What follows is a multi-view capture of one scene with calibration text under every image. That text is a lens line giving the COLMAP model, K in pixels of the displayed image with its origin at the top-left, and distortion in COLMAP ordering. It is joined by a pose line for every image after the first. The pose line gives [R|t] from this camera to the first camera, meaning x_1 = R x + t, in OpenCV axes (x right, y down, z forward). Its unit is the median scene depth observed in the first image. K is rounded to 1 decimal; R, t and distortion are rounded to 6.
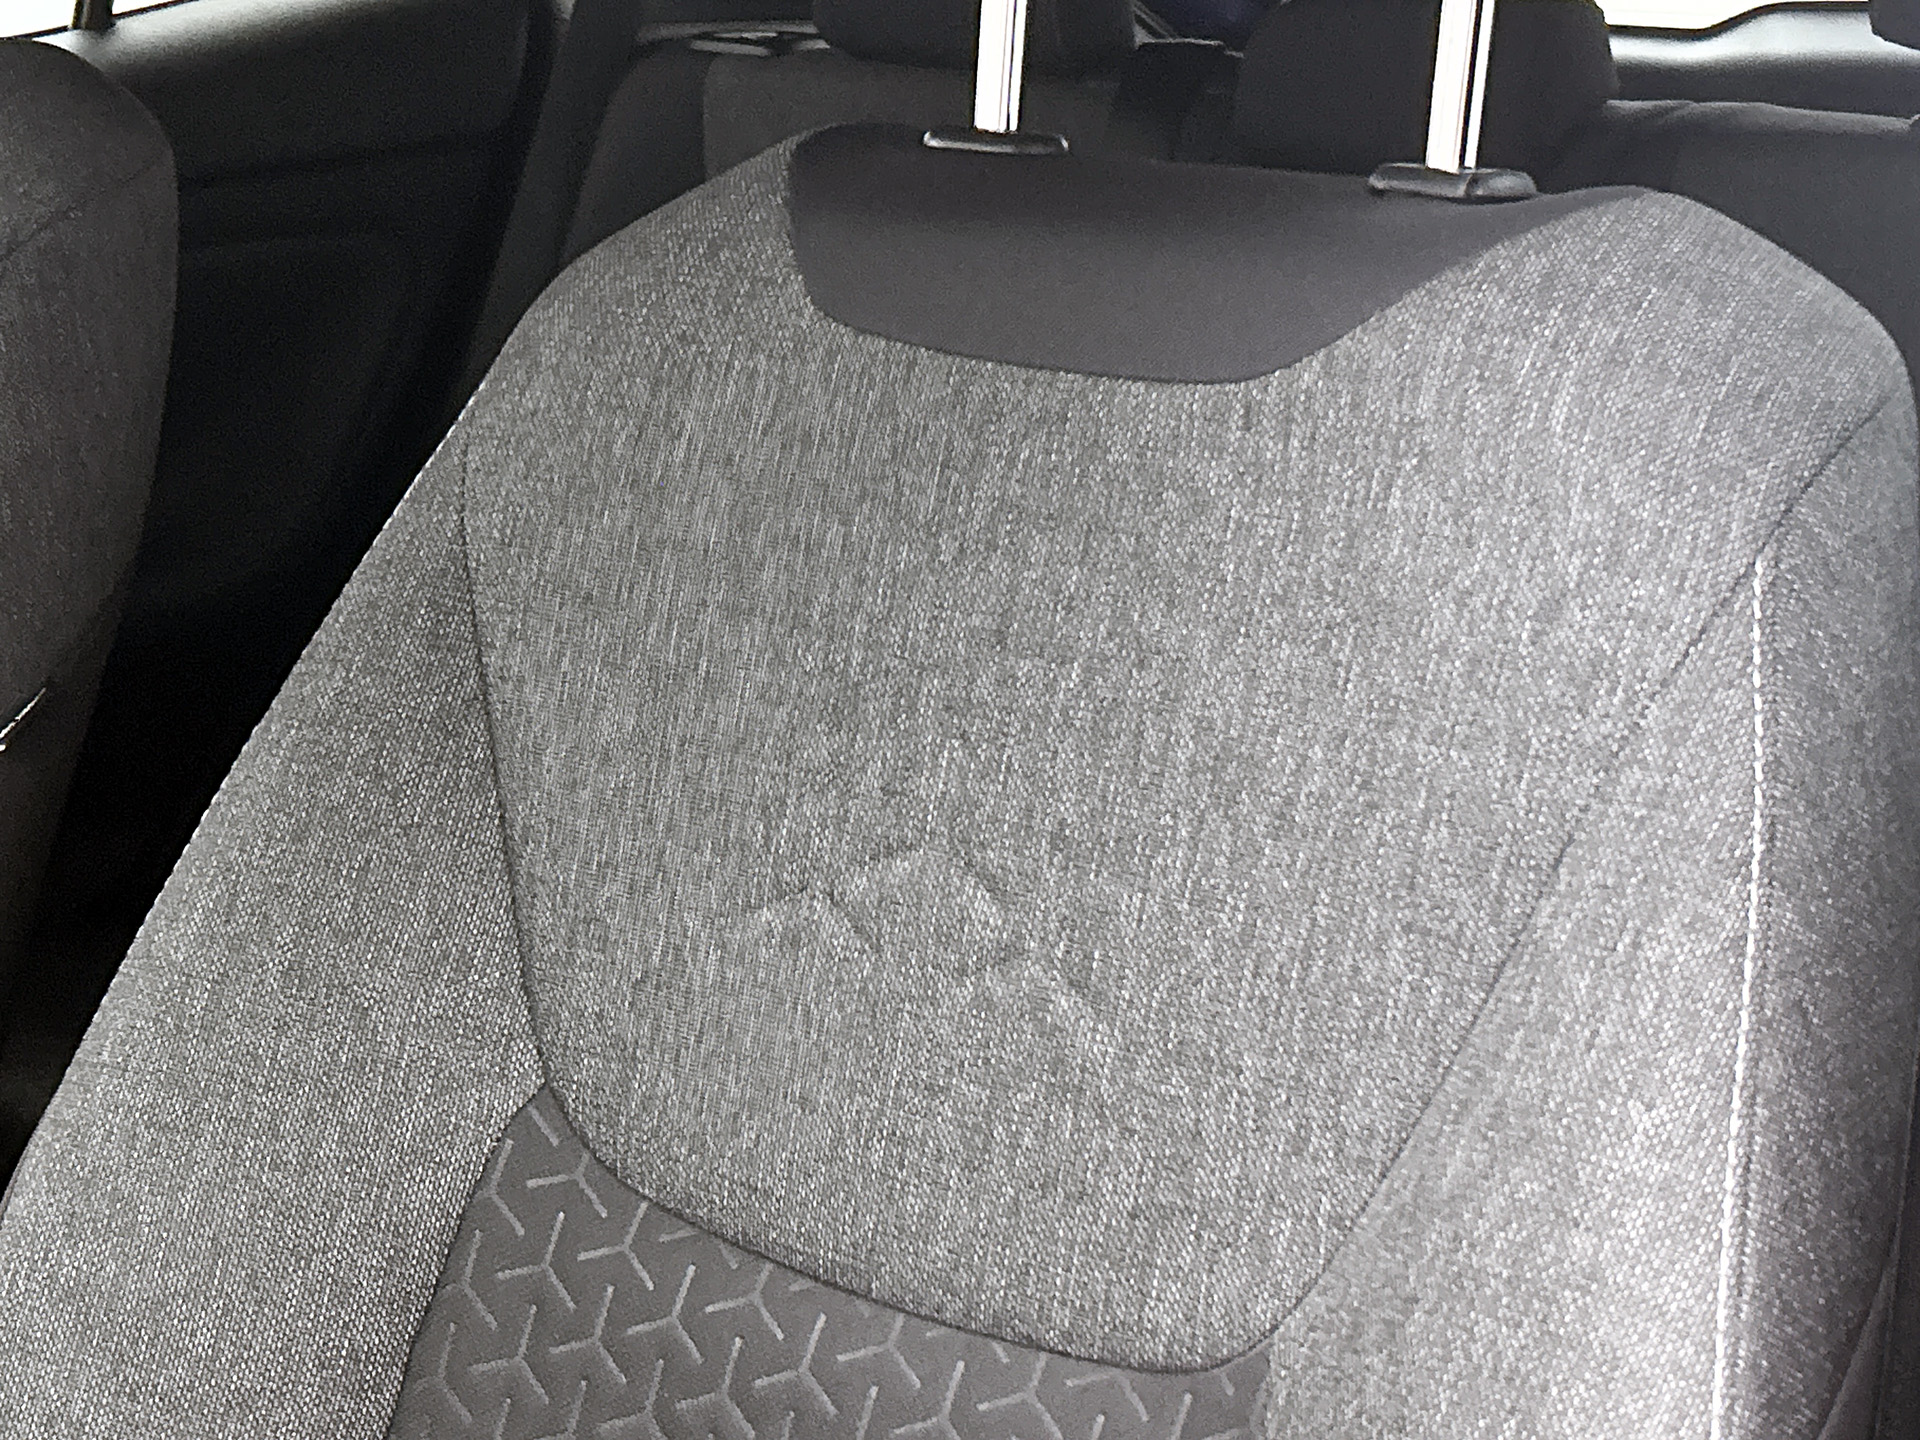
lens RADIAL K [[3105.8, 0, 961.9], [0, 3105.8, 688.6], [0, 0, 1]] dist [0.186000, -0.196339]
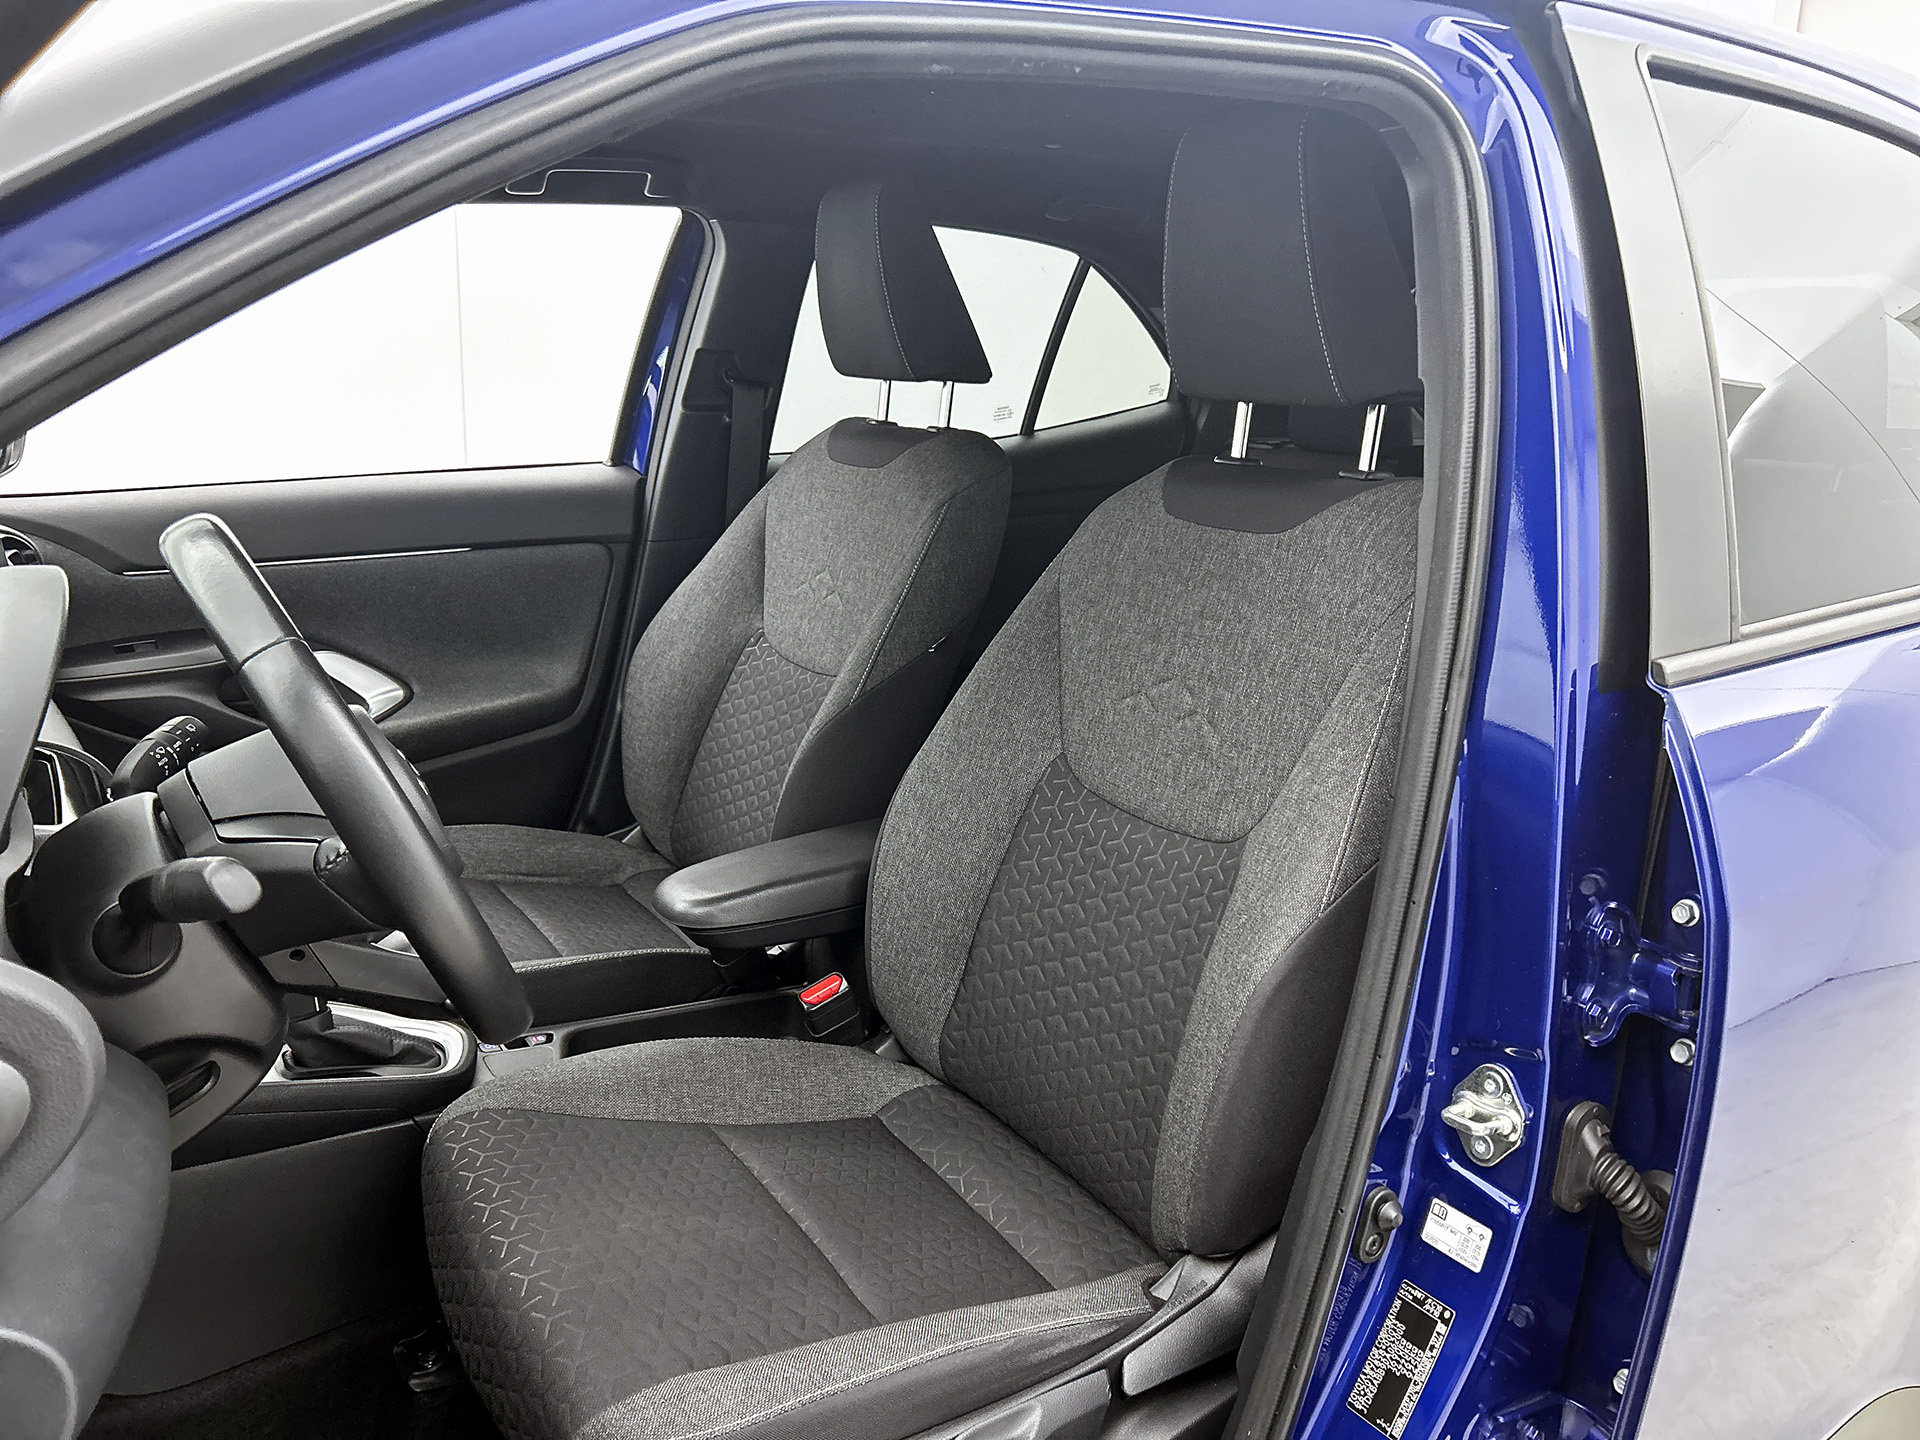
lens RADIAL K [[1467.8, 0, 973.6], [0, 1467.8, 723.8], [0, 0, 1]] dist [0.029290, -0.004707]
pose [[0.931286, 0.086910, -0.353769, 0.331631], [-0.098256, 0.995060, -0.014201, 0.137868], [0.350788, 0.047985, 0.935225, -0.460861]]
